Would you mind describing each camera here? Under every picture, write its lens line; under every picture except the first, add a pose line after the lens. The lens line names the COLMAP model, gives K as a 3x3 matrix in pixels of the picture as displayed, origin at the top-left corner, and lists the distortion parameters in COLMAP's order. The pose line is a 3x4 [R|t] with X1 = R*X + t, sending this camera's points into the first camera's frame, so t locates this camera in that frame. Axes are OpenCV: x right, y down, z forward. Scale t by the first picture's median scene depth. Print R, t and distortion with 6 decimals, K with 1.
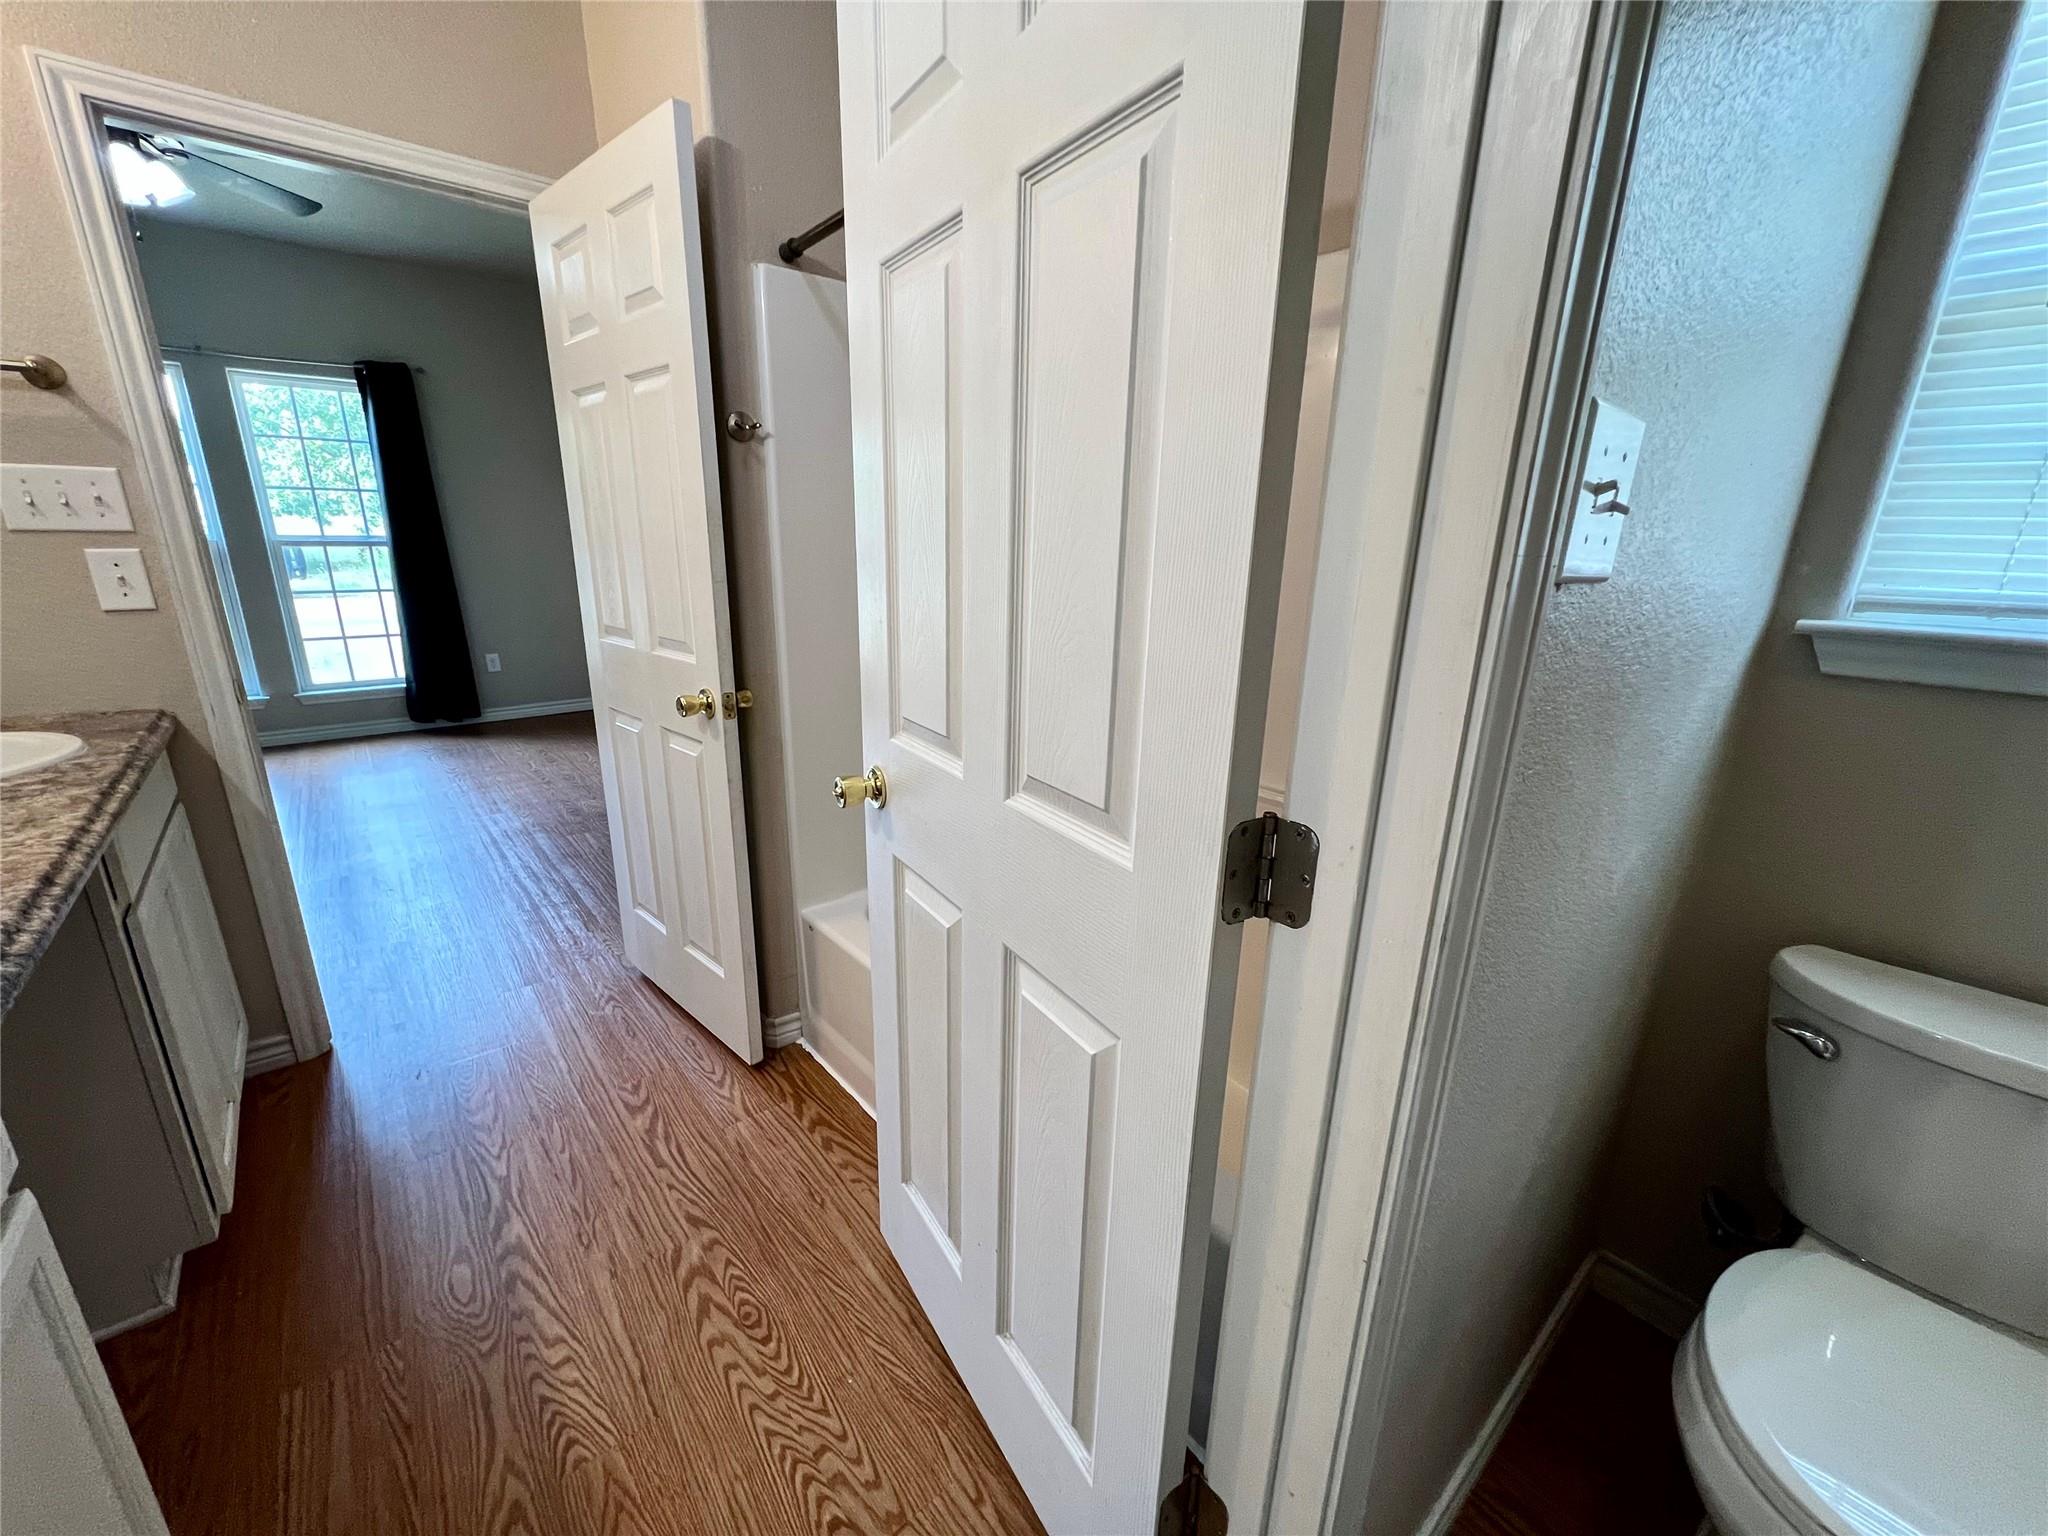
lens RADIAL K [[815.3, 0, 1021.9], [0, 815.3, 775.2], [0, 0, 1]] dist [-0.001590, 0.000026]
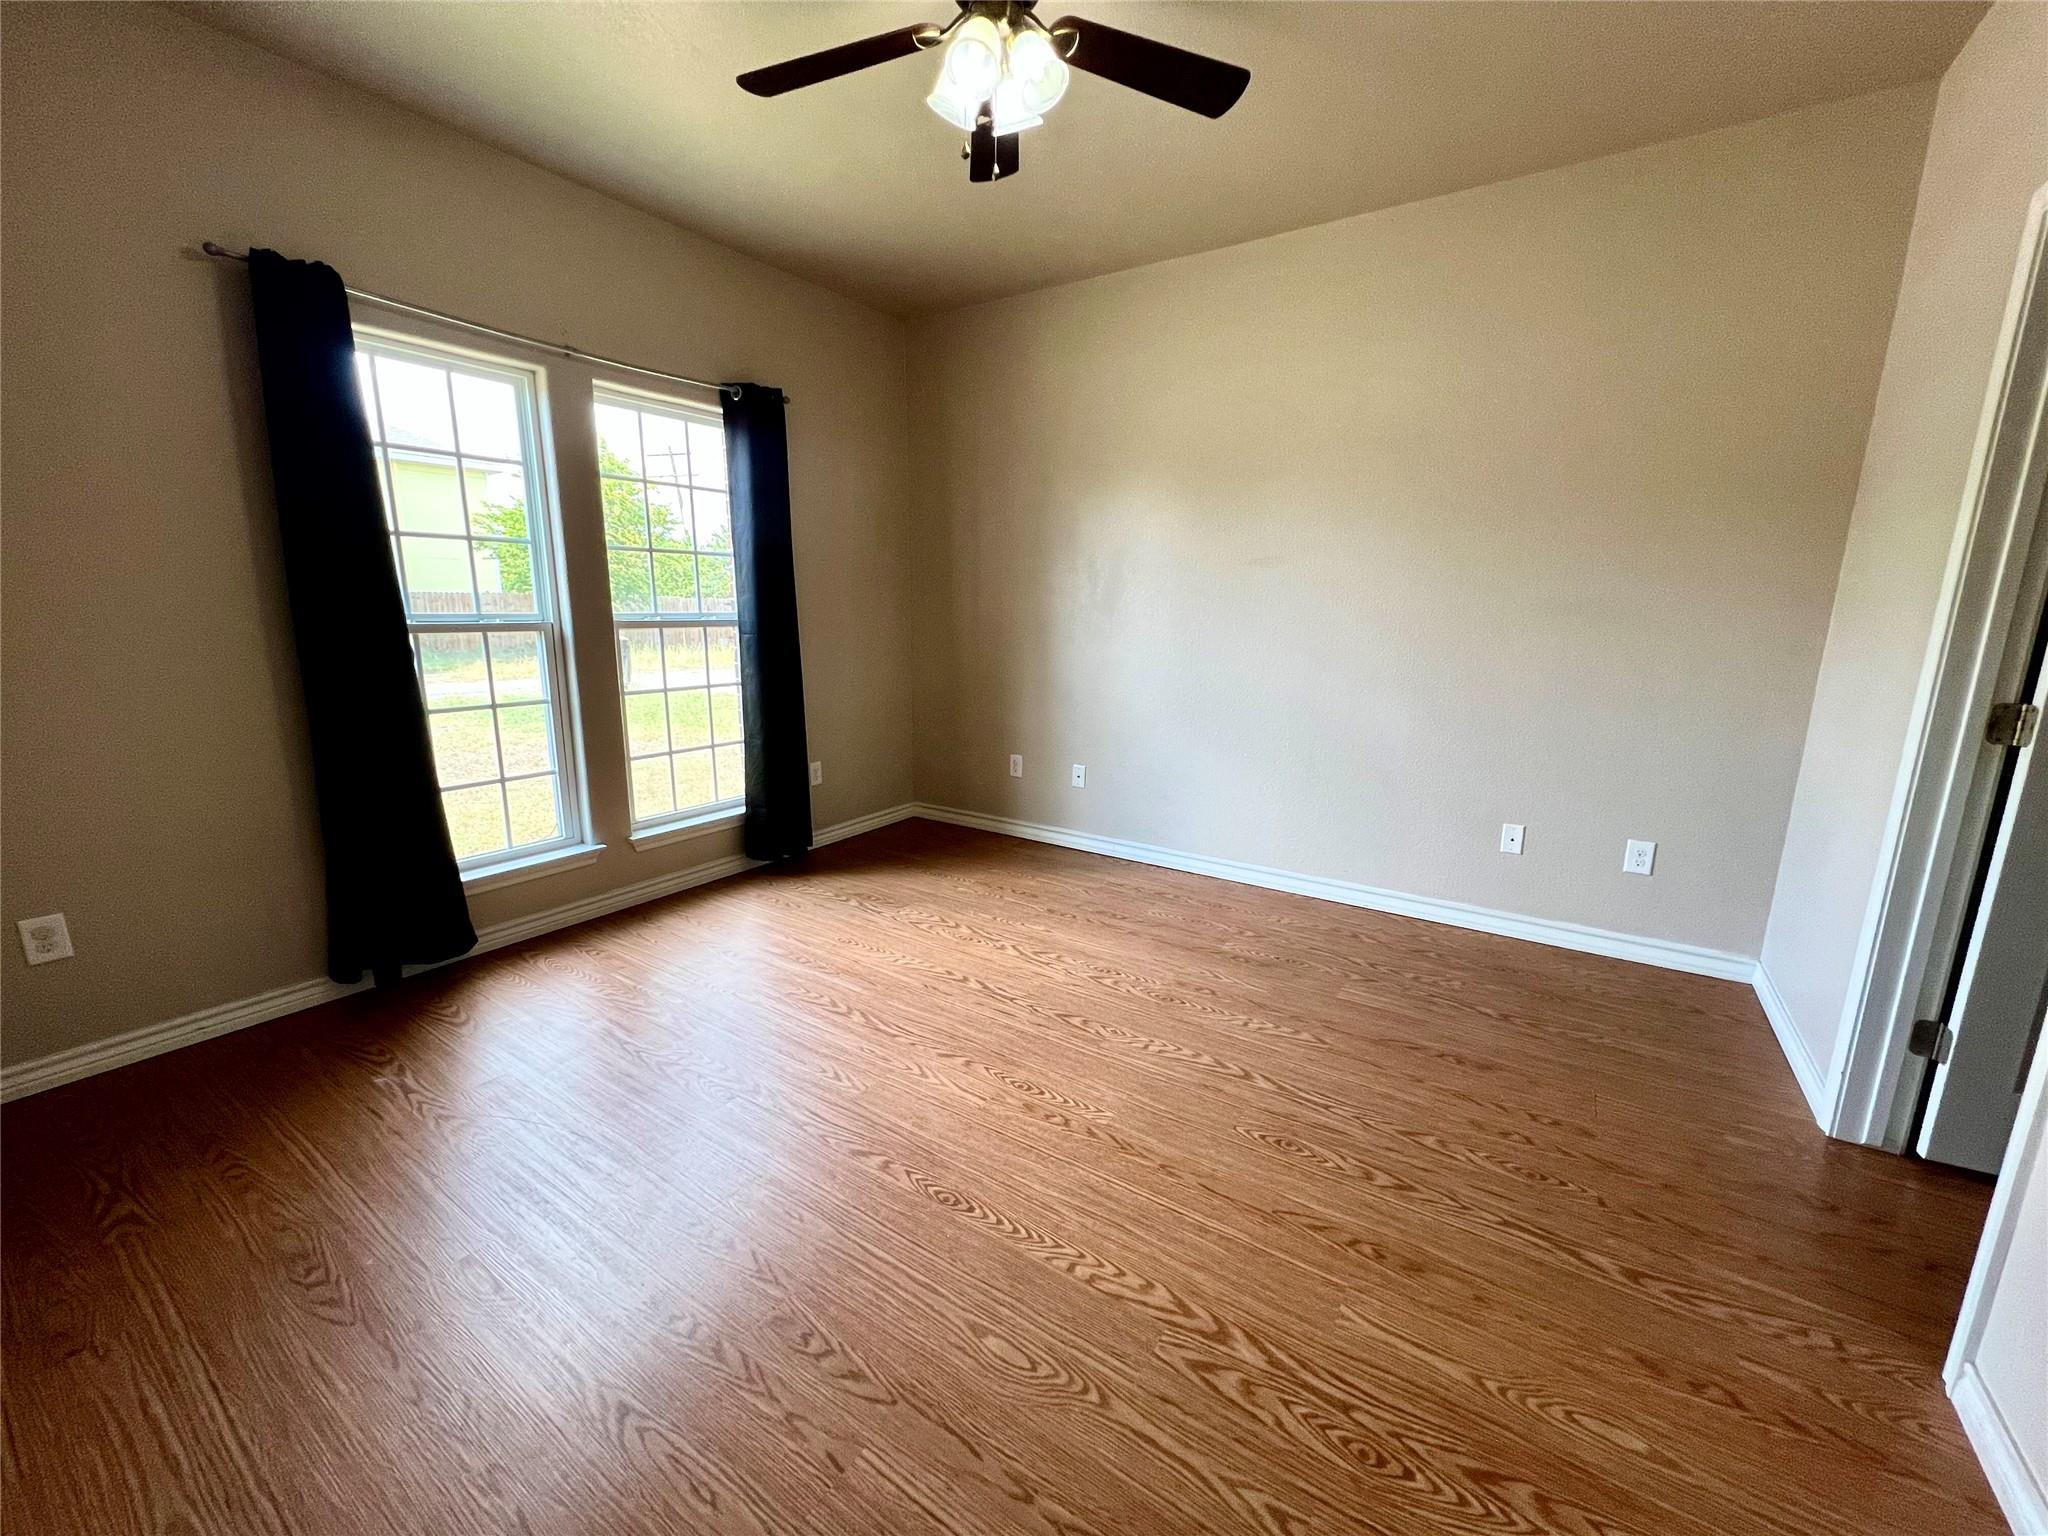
lens RADIAL K [[817.1, 0, 1018.4], [0, 817.1, 774.9], [0, 0, 1]] dist [0.003008, 0.000276]
pose [[0.964119, -0.075104, 0.254624, -0.731539], [0.096108, 0.992831, -0.071061, -0.068948], [-0.247462, 0.092983, 0.964426, 0.229343]]
